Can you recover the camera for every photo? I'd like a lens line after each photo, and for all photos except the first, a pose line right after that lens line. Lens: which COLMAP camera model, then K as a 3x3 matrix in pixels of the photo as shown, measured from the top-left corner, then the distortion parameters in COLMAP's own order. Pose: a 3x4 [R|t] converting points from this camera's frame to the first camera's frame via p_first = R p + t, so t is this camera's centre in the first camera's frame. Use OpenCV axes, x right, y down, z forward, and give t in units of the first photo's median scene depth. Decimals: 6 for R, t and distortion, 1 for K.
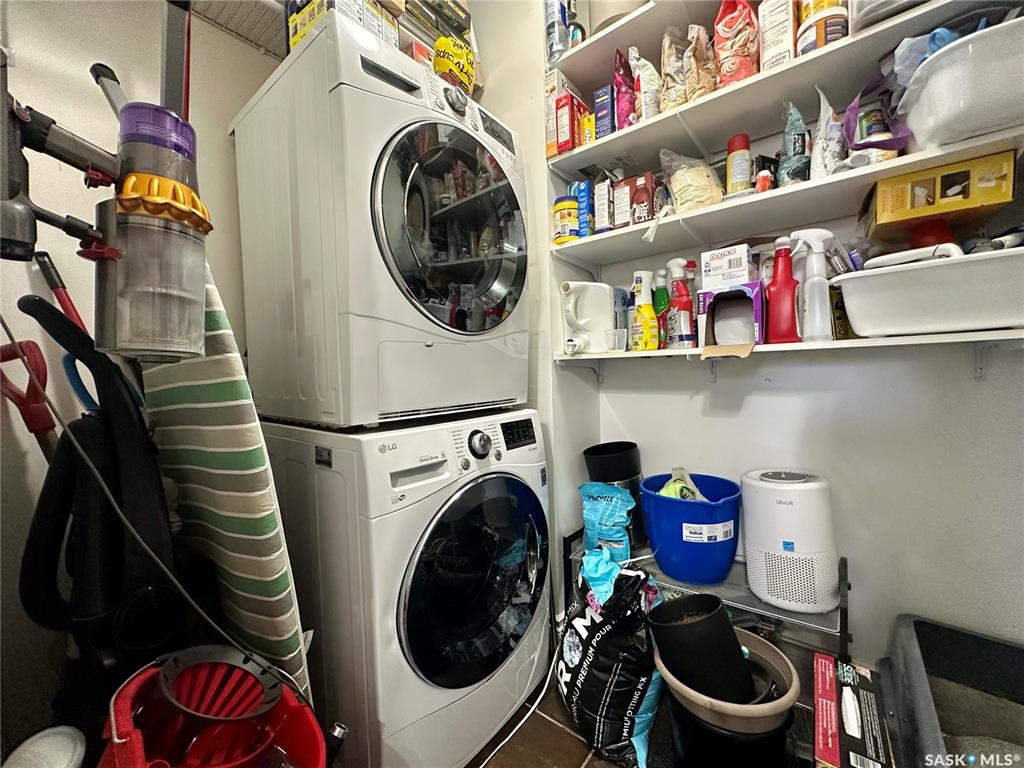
lens RADIAL K [[408.1, 0, 511.4], [0, 408.1, 385.1], [0, 0, 1]] dist [-0.002015, -0.000409]
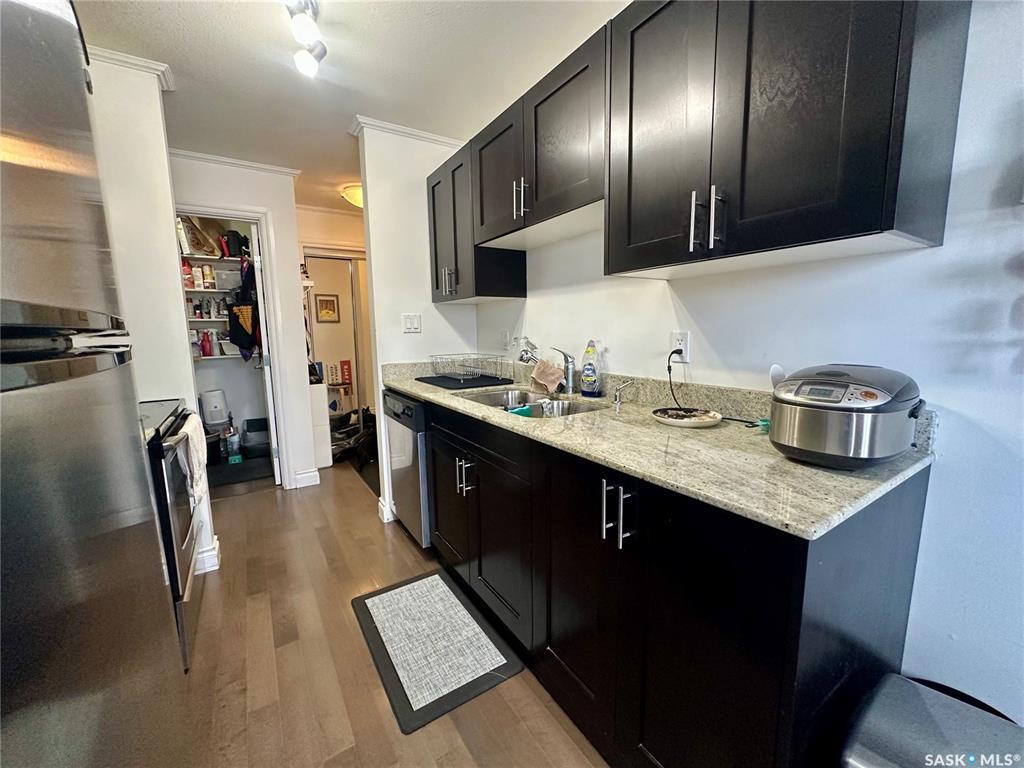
lens RADIAL K [[408.1, 0, 511.1], [0, 408.1, 385.5], [0, 0, 1]] dist [-0.002015, -0.000409]
pose [[0.315004, -0.106417, 0.943105, -1.824397], [0.038620, 0.994308, 0.099296, -0.086096], [-0.948304, 0.005144, 0.317321, -2.558183]]
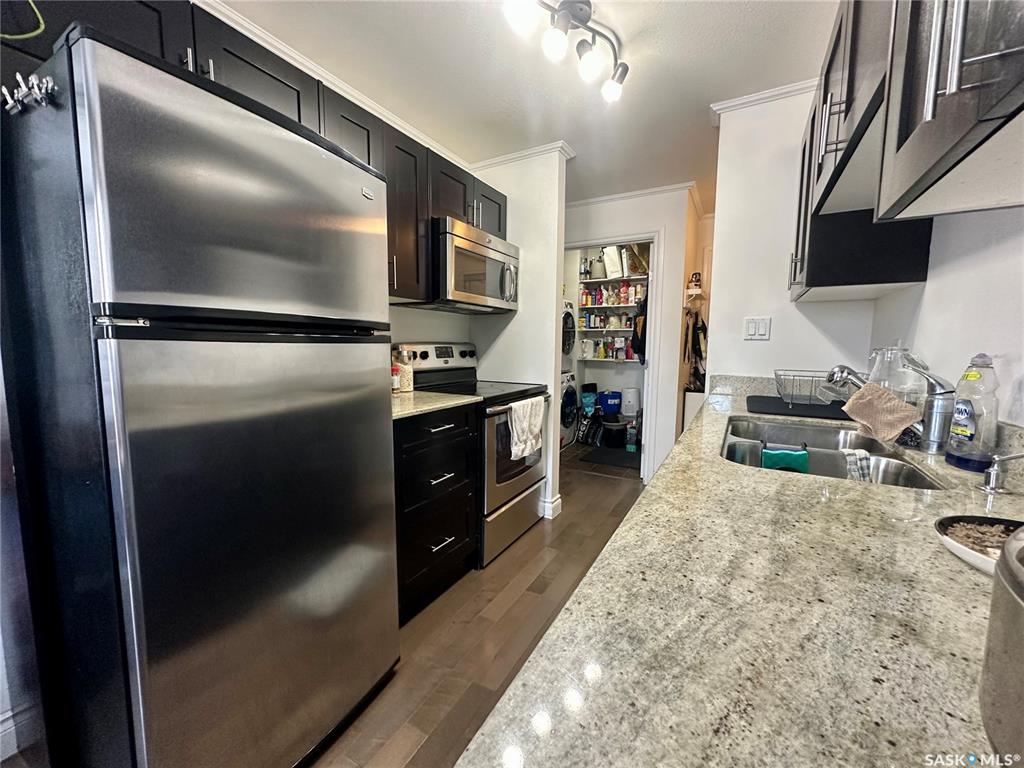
lens RADIAL K [[408.1, 0, 512.8], [0, 408.1, 384.6], [0, 0, 1]] dist [-0.002015, -0.000409]
pose [[0.985893, 0.019533, 0.166234, -1.245667], [-0.030262, 0.997601, 0.062257, -0.055659], [-0.164619, -0.066410, 0.984119, -2.951337]]
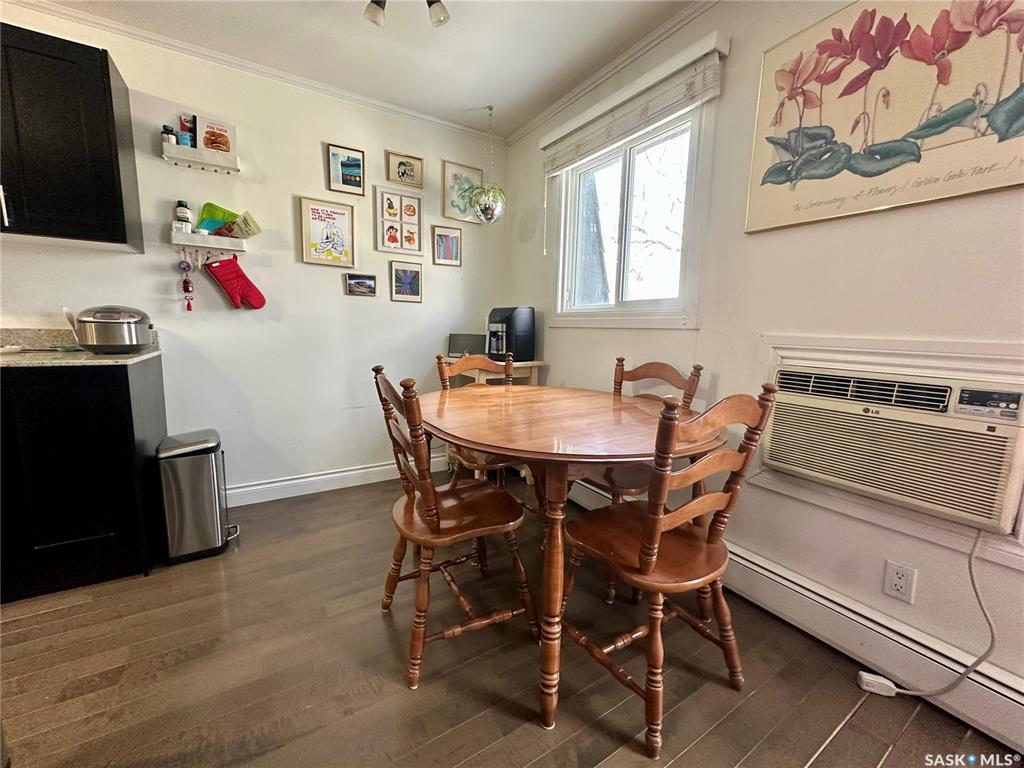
lens RADIAL K [[408.1, 0, 511.7], [0, 408.1, 385.8], [0, 0, 1]] dist [-0.002015, -0.000409]
pose [[-0.943654, -0.039155, 0.328608, -2.795519], [0.014630, 0.987069, 0.159628, 0.046097], [-0.330609, 0.155442, -0.930879, -1.956334]]
